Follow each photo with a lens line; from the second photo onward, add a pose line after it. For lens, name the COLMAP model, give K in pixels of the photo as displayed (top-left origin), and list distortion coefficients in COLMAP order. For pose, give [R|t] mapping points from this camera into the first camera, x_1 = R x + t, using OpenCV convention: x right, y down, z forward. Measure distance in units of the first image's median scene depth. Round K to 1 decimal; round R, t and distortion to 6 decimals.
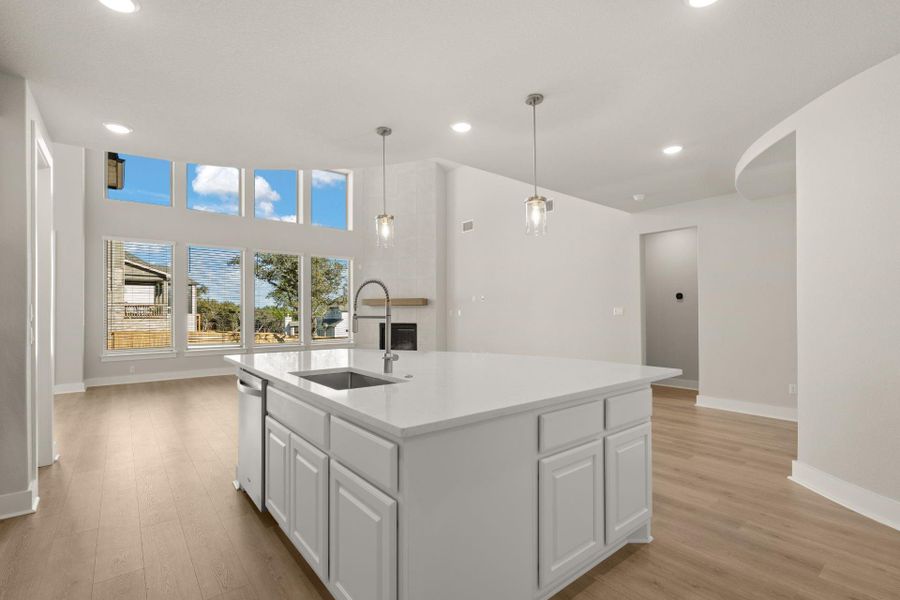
lens RADIAL K [[409.5, 0, 440.7], [0, 409.5, 308.9], [0, 0, 1]] dist [0.023855, 0.001461]
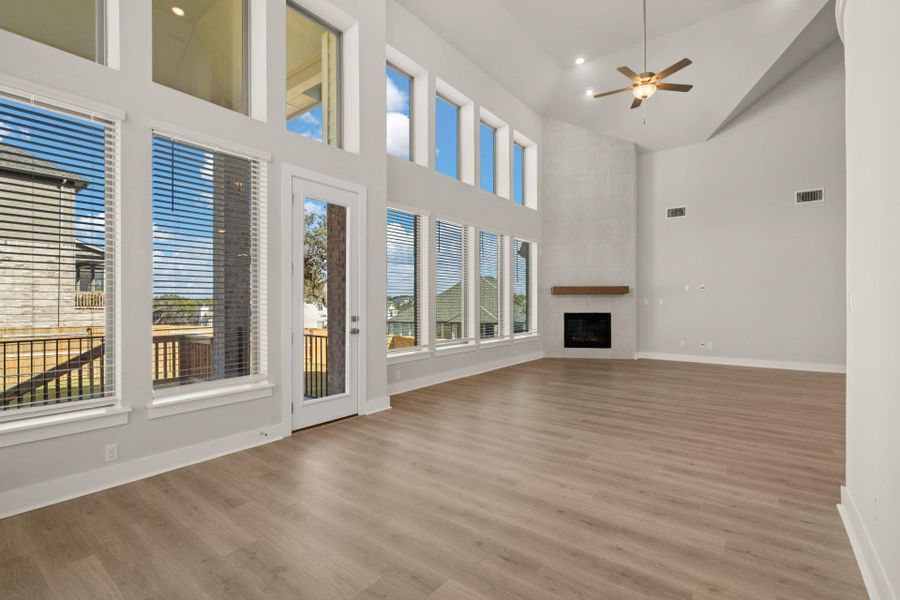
lens RADIAL K [[409.5, 0, 448.2], [0, 409.5, 297.0], [0, 0, 1]] dist [0.023855, 0.001461]
pose [[0.964683, 0.005021, 0.263365, -0.263609], [-0.003907, 0.999981, -0.004752, 0.001730], [-0.263384, 0.003555, 0.964685, 0.077035]]
